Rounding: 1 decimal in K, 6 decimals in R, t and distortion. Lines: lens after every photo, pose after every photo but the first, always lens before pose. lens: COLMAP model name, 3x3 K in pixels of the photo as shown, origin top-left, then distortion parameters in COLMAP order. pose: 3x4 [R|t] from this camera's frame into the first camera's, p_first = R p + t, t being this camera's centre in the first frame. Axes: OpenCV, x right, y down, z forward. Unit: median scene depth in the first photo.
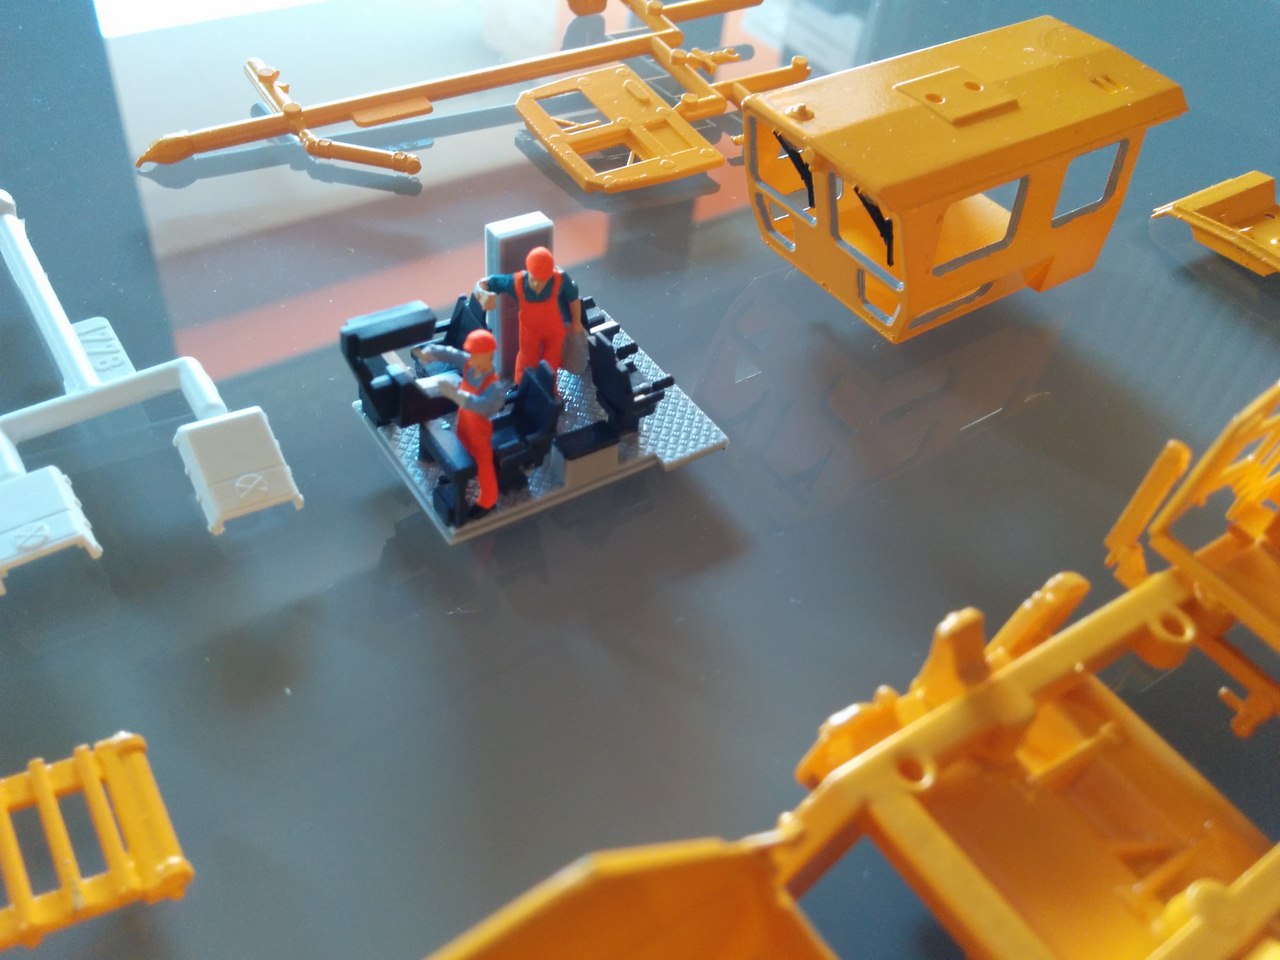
lens RADIAL K [[1137.6, 0, 640.0], [0, 1137.6, 480.0], [0, 0, 1]] dist [0.086002, -0.131875]
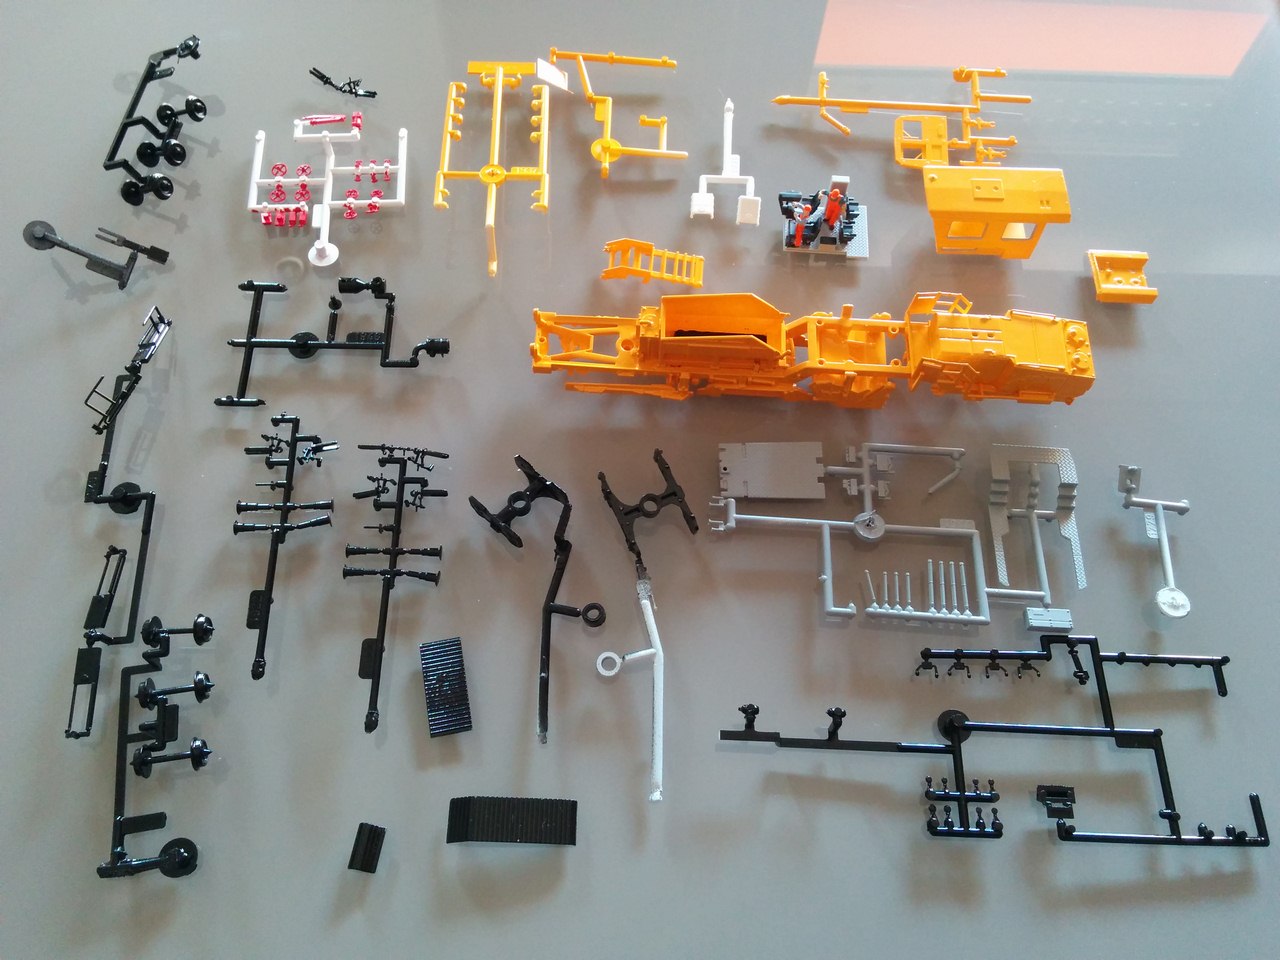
lens RADIAL K [[1137.6, 0, 640.0], [0, 1137.6, 480.0], [0, 0, 1]] dist [0.086002, -0.131875]
pose [[0.798833, 0.495577, -0.340984, 1.178521], [-0.394957, 0.859635, 0.324094, -0.346030], [0.453735, -0.124223, 0.882436, -2.825746]]
